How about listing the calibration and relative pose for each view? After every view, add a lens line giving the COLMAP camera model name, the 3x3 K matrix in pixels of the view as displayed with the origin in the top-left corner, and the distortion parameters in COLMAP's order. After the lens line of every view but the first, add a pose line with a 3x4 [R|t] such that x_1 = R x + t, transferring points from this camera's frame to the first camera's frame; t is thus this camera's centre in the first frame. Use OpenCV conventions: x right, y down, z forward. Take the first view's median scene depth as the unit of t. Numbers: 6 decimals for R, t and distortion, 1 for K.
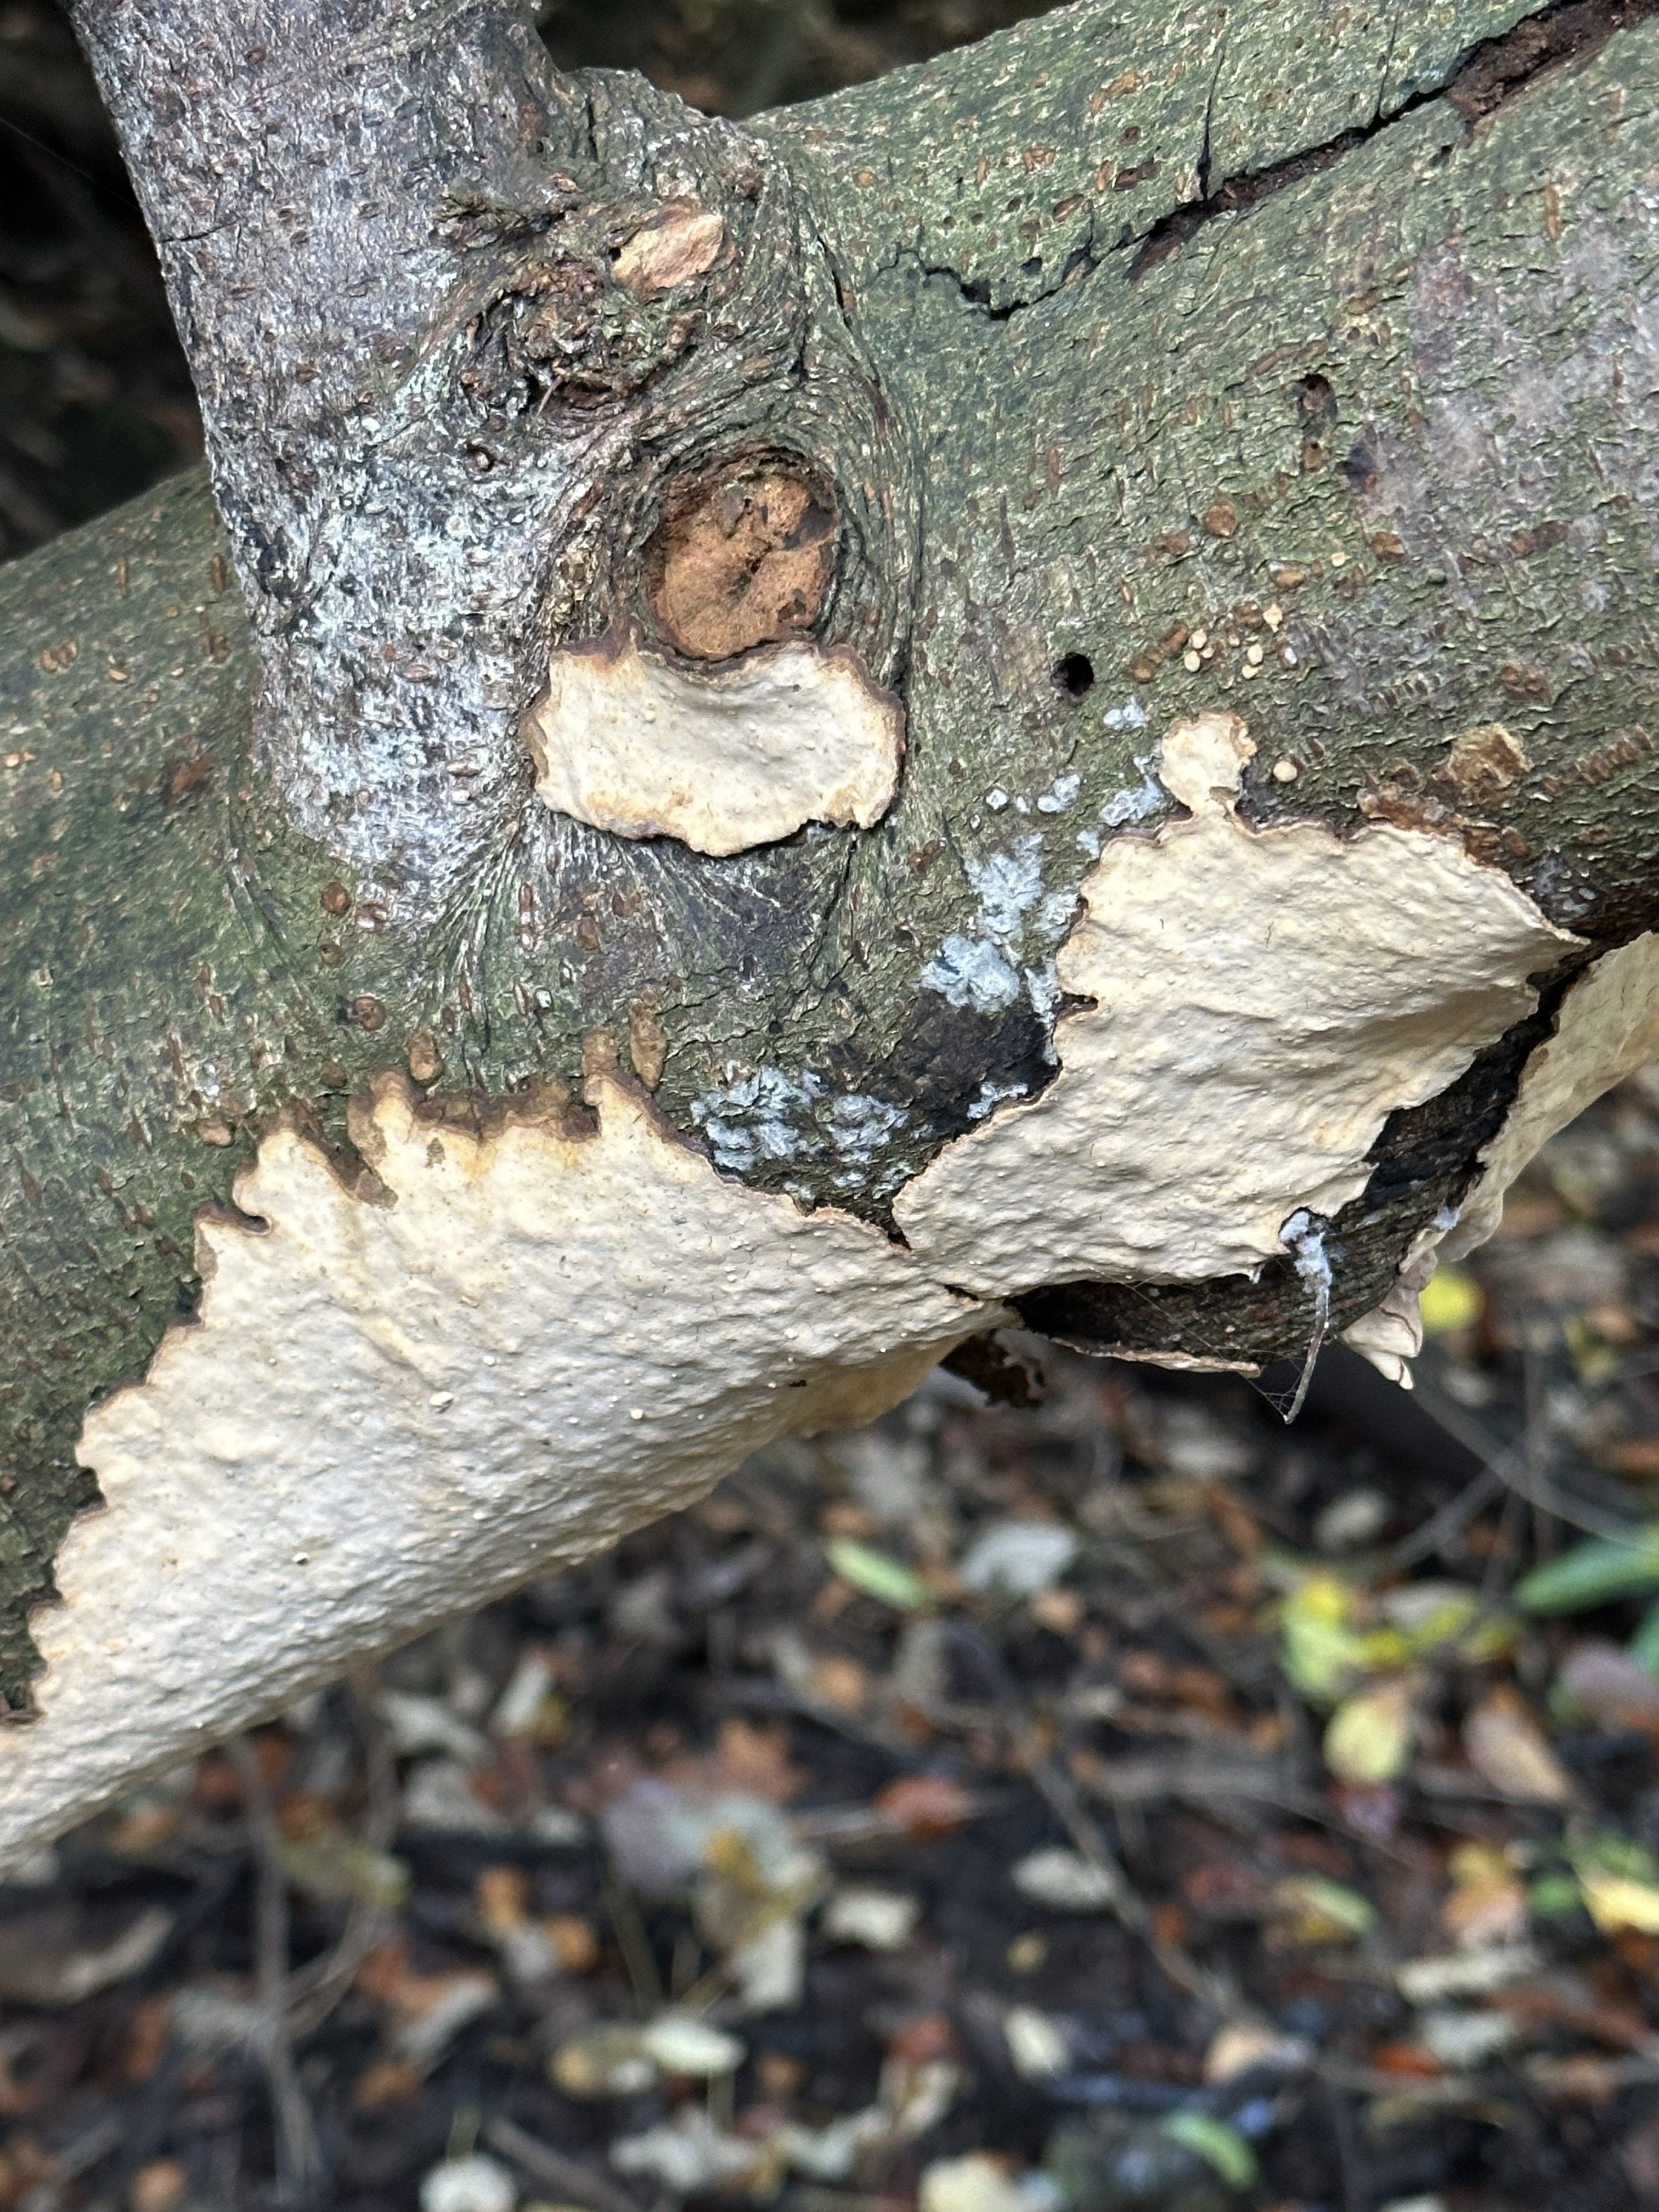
lens RADIAL K [[4038.9, 0, 829.5], [0, 4038.9, 1106.0], [0, 0, 1]] dist [0.270893, -1.615890]
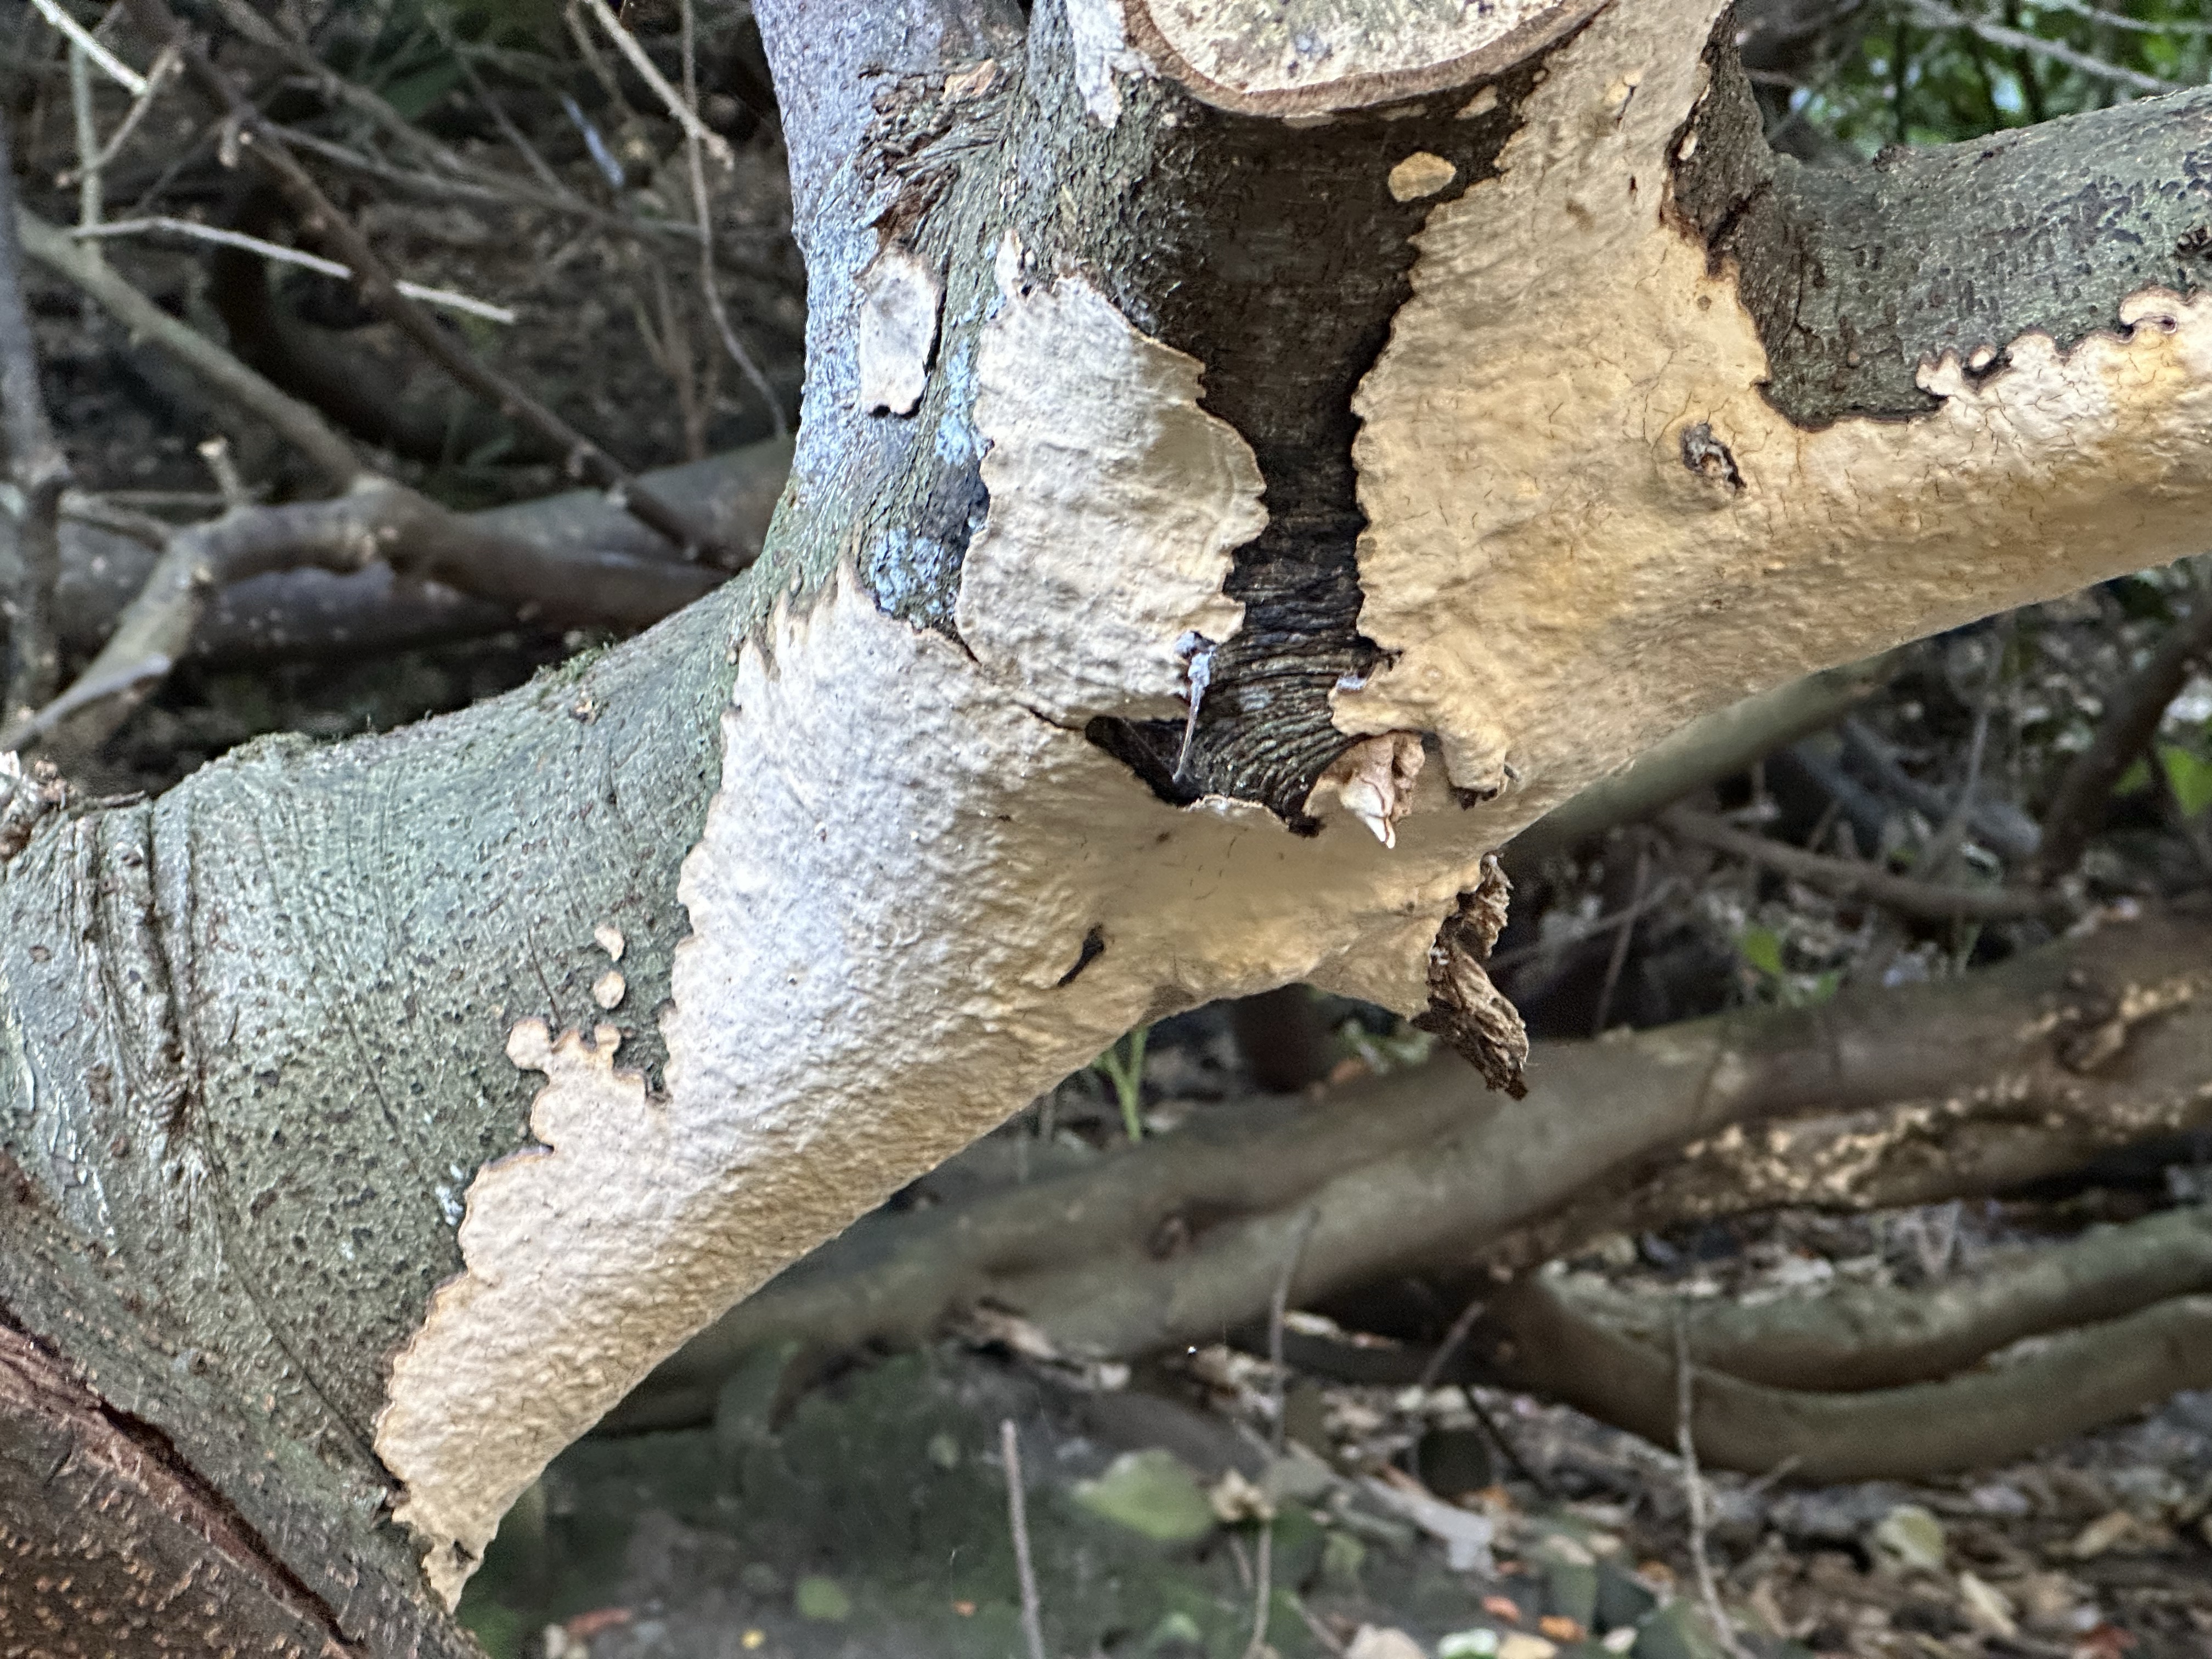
lens RADIAL K [[4951.8, 0, 1106.0], [0, 4951.8, 829.5], [0, 0, 1]] dist [-0.101538, 0.018935]
pose [[0.775766, -0.014802, -0.630848, 1.242198], [-0.209227, 0.937138, -0.279280, 0.609778], [0.595325, 0.348646, 0.723902, -0.300354]]
